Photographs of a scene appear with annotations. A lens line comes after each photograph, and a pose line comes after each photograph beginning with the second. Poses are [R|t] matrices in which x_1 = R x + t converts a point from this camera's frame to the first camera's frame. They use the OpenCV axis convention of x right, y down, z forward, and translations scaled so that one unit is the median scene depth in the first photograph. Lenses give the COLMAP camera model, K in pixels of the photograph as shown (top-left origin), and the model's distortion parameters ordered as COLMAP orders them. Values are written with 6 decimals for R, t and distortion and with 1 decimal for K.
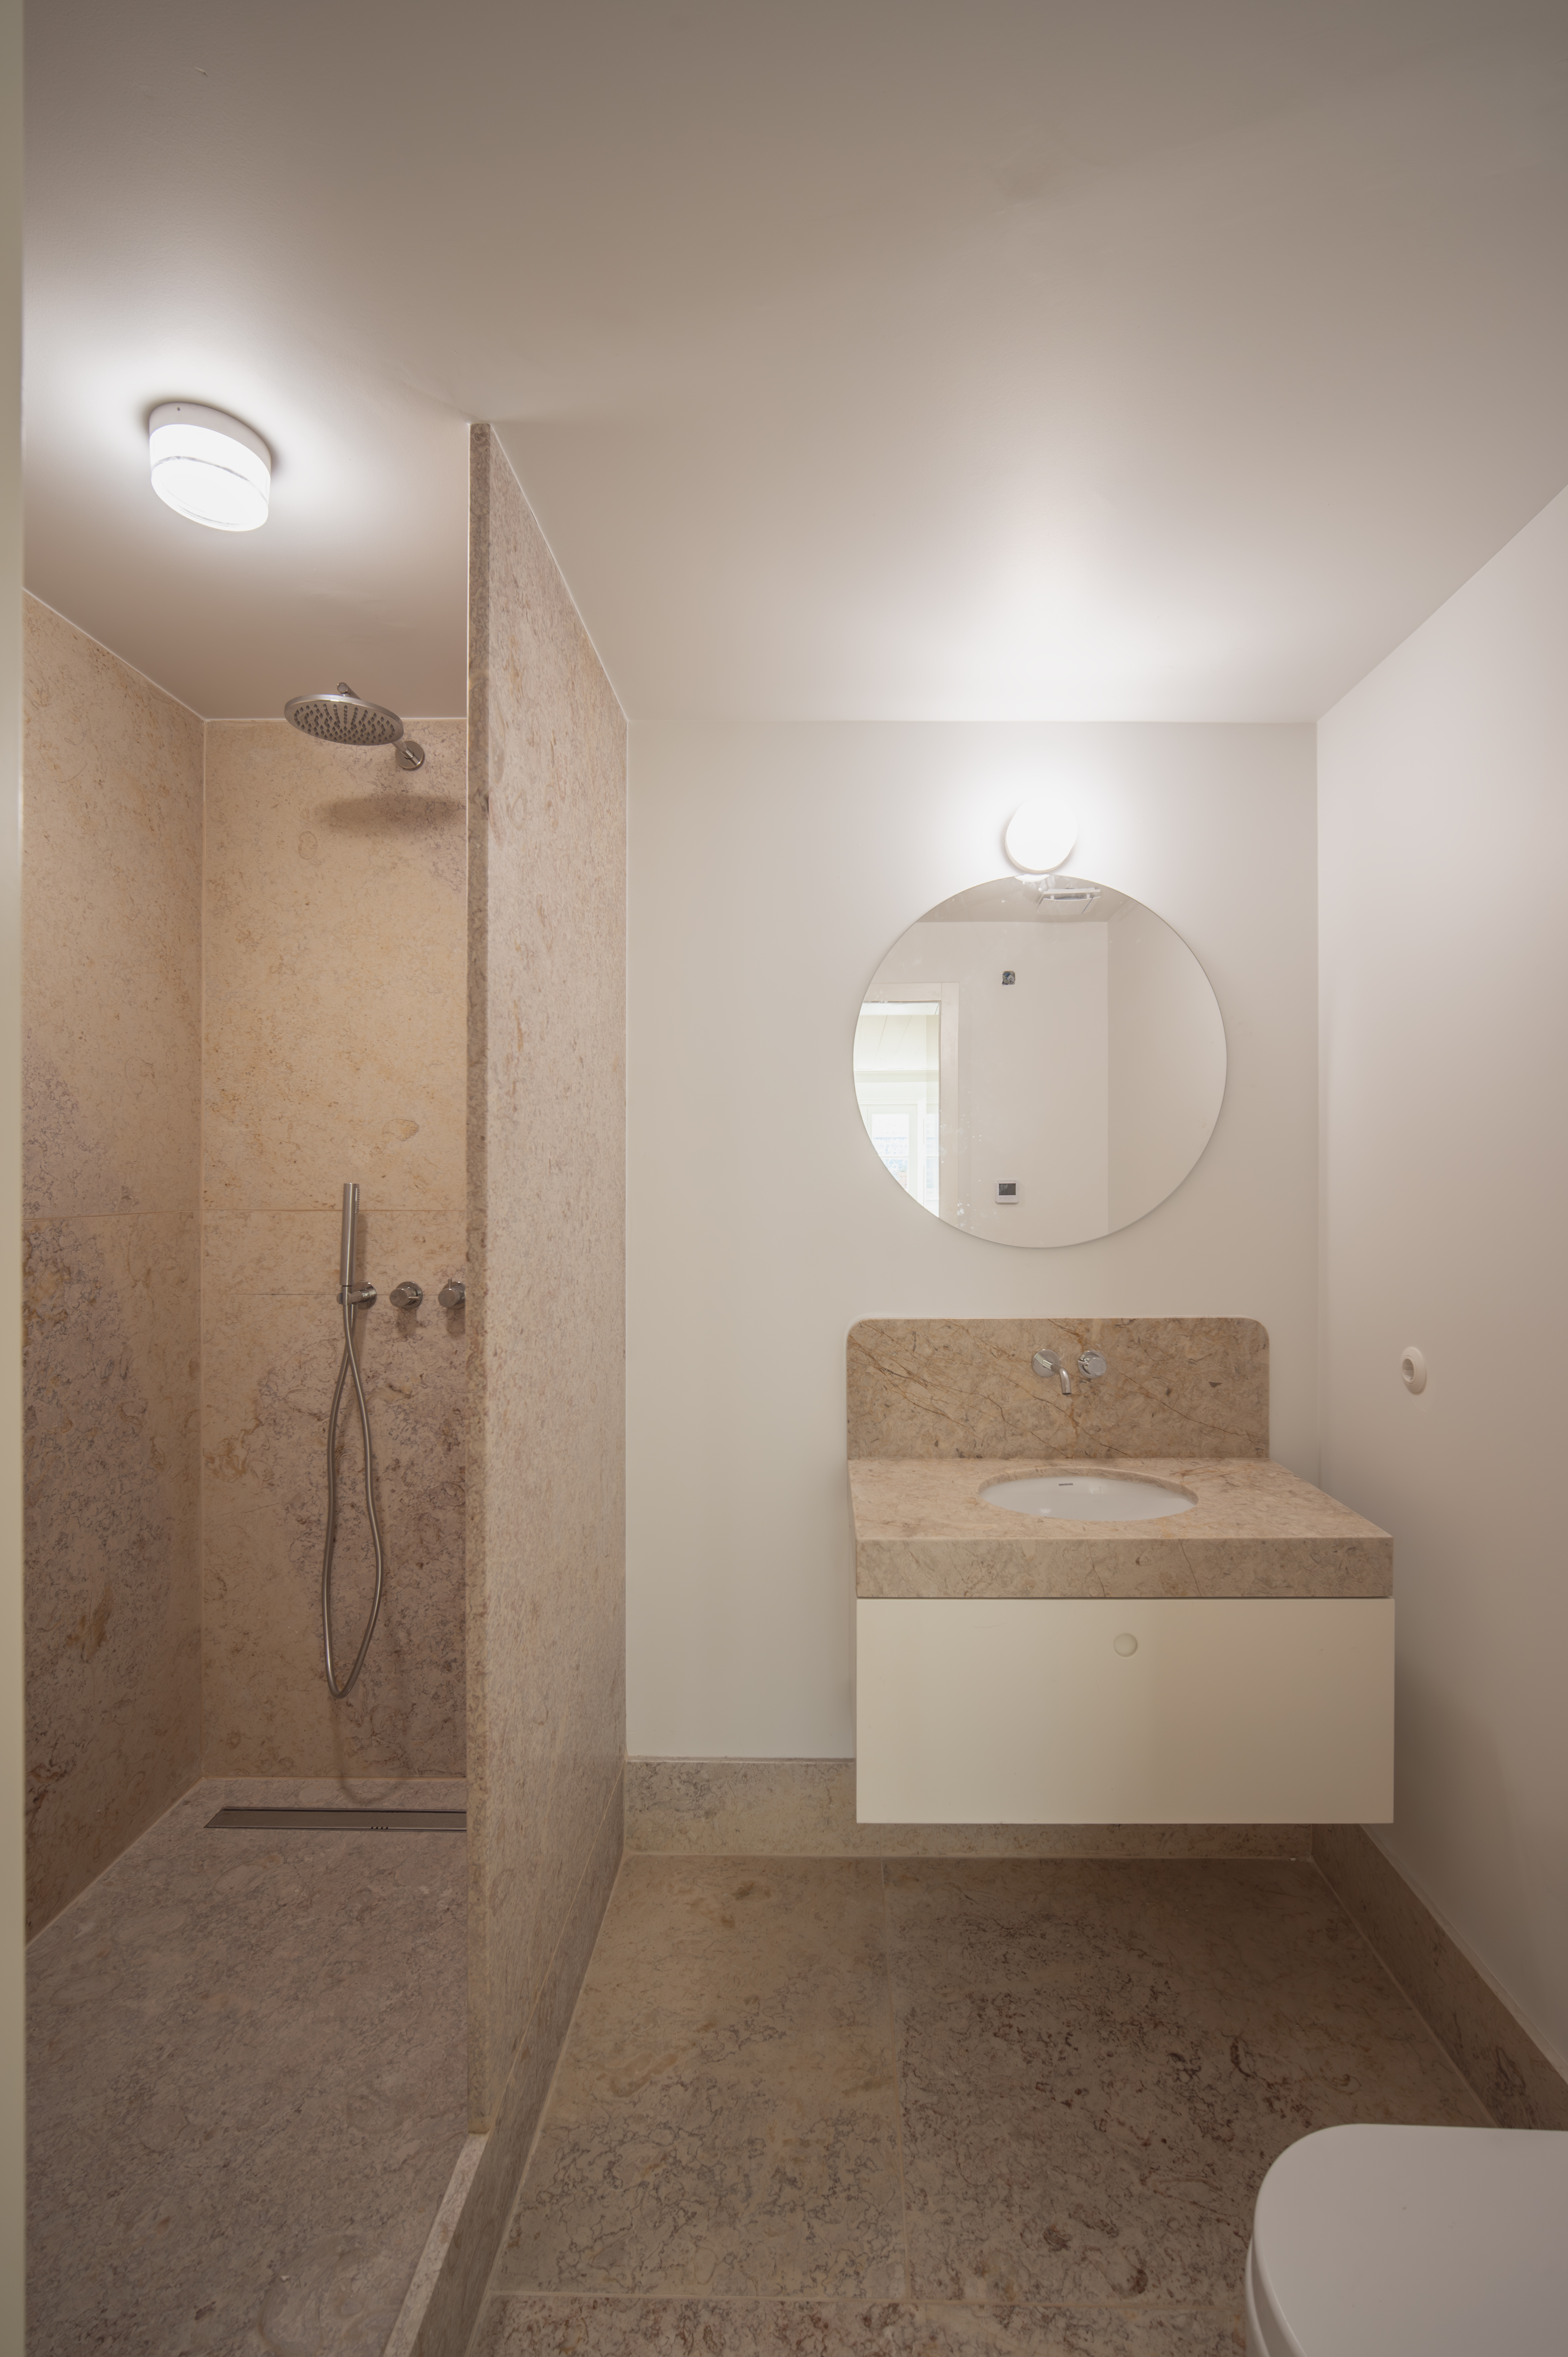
lens RADIAL K [[997.7, 0, 793.0], [0, 997.7, 1176.9], [0, 0, 1]] dist [-0.015331, 0.005159]
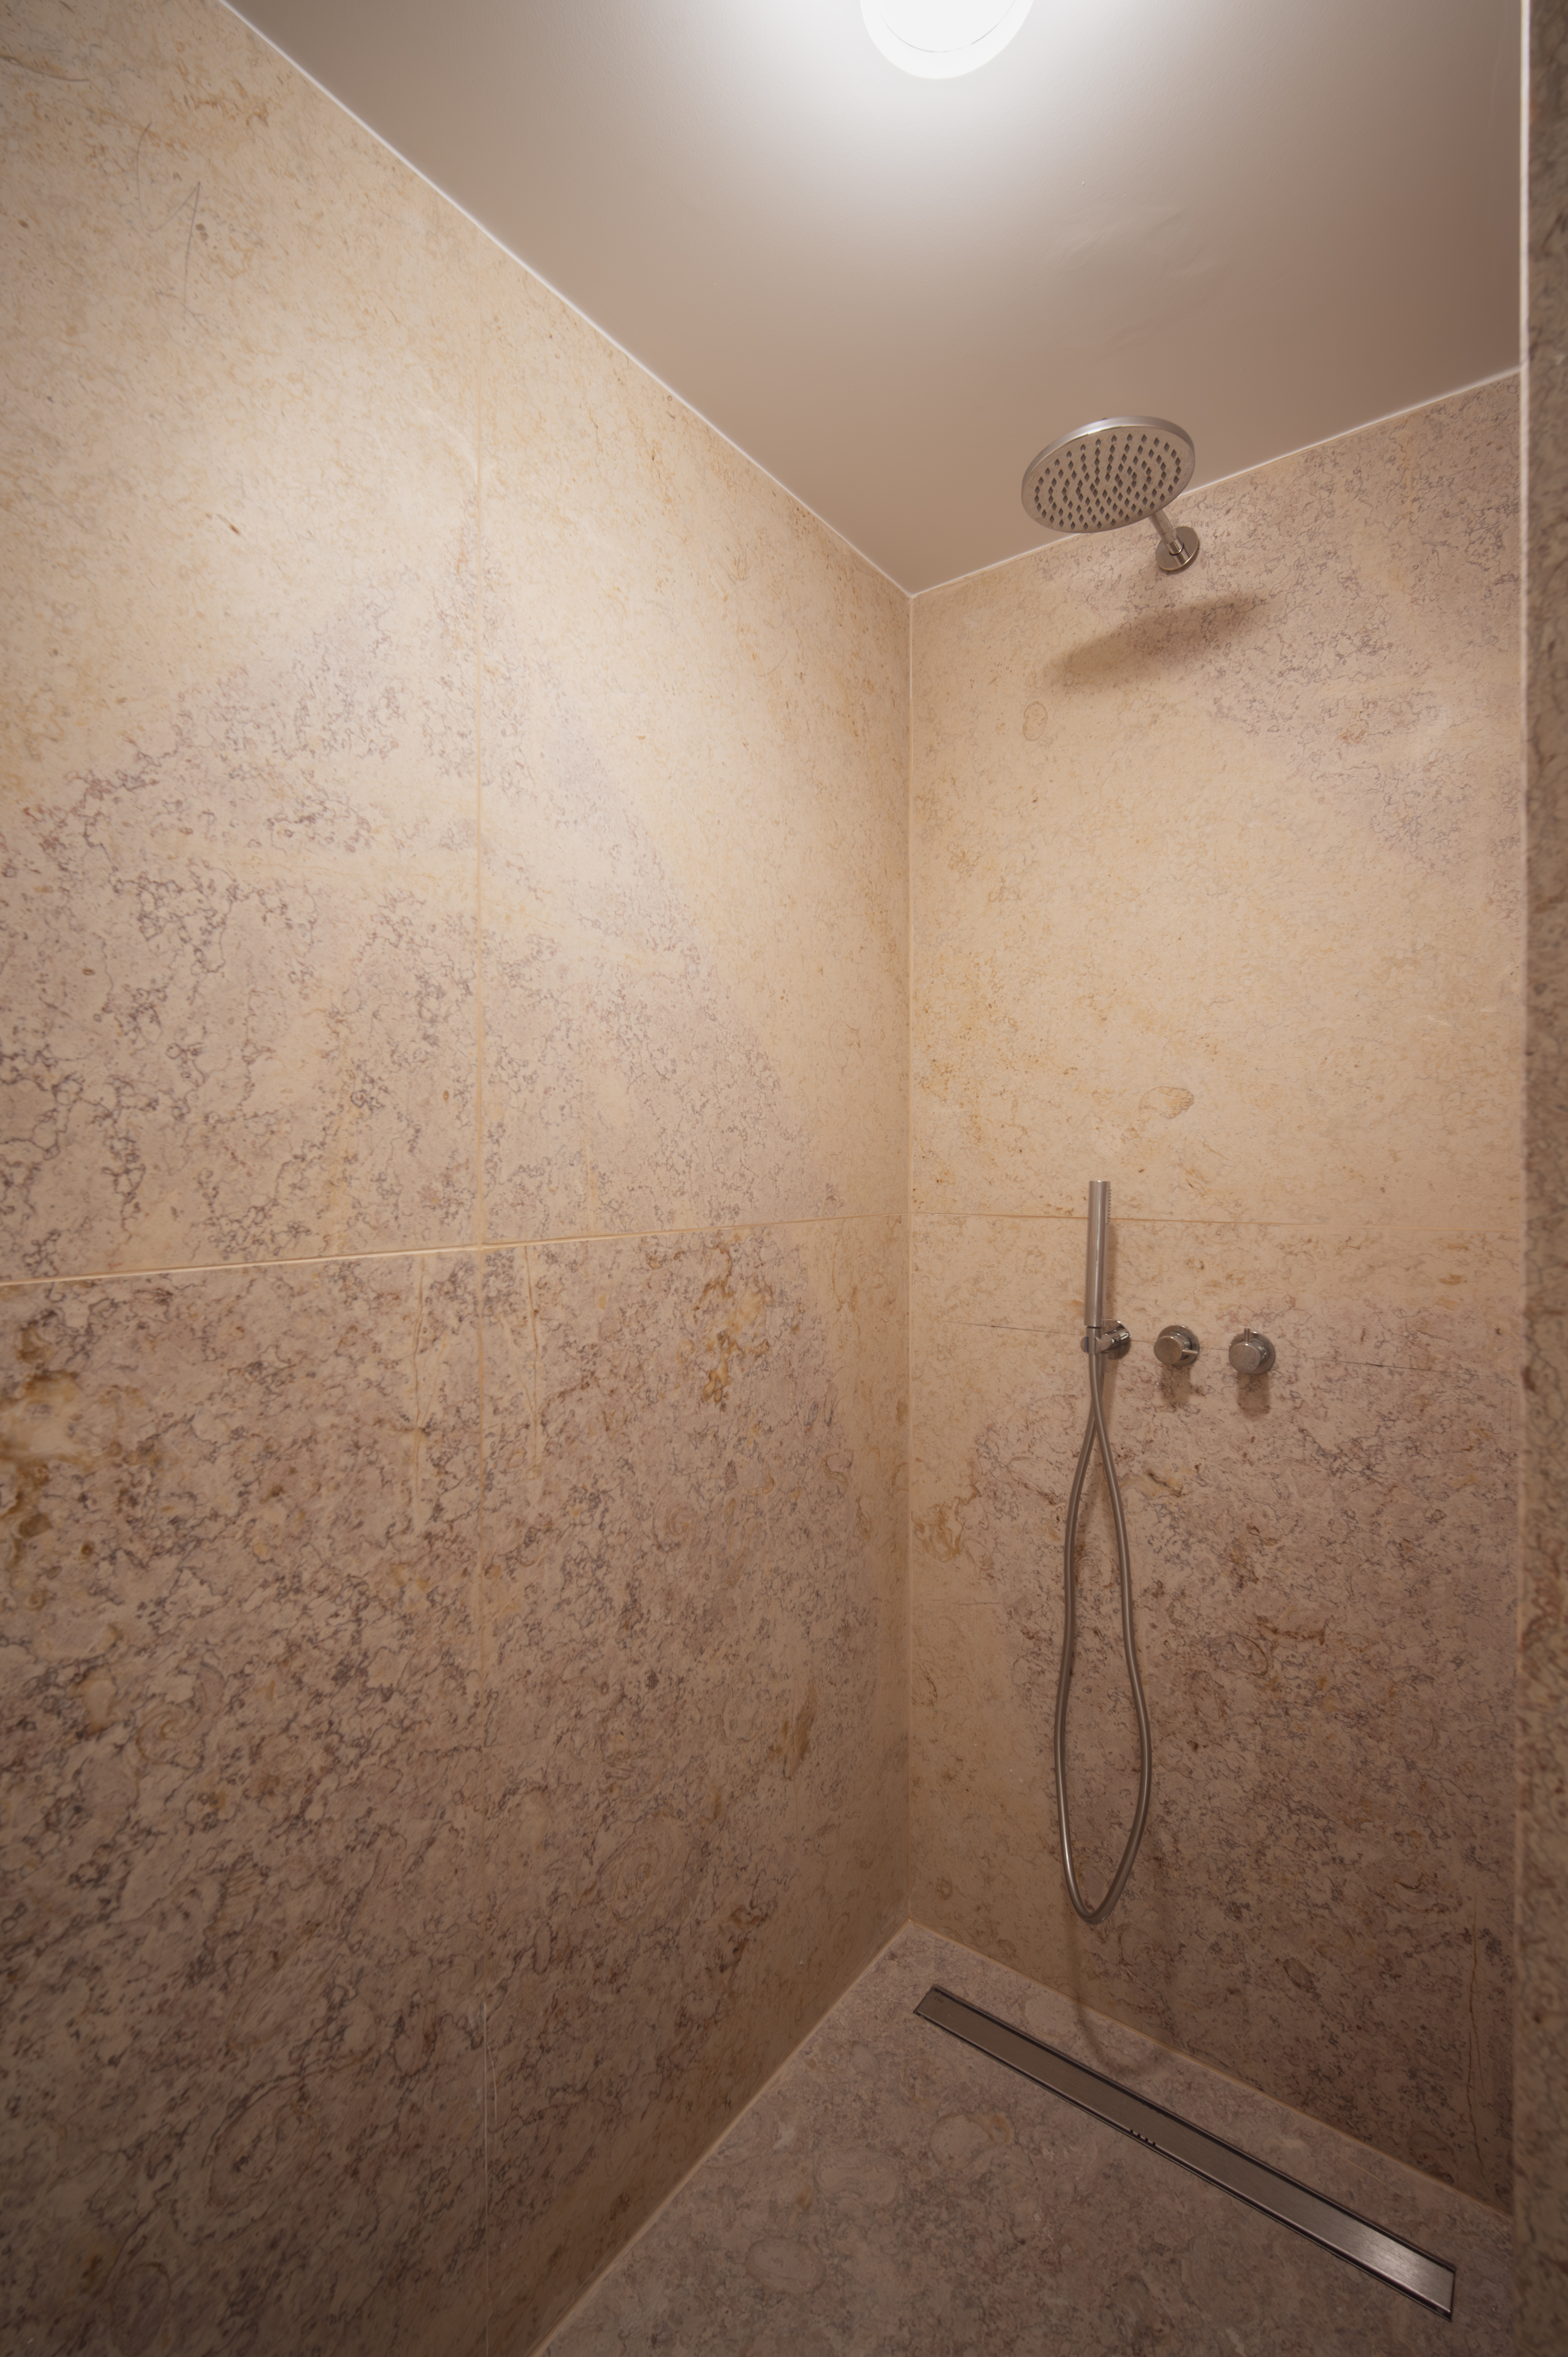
lens RADIAL K [[1029.6, 0, 803.2], [0, 1029.6, 1202.4], [0, 0, 1]] dist [-0.015676, 0.005202]
pose [[0.814772, 0.018399, -0.579489, -0.192739], [0.002861, 0.999357, 0.035753, -0.004740], [0.579774, -0.030788, 0.814196, 0.286535]]
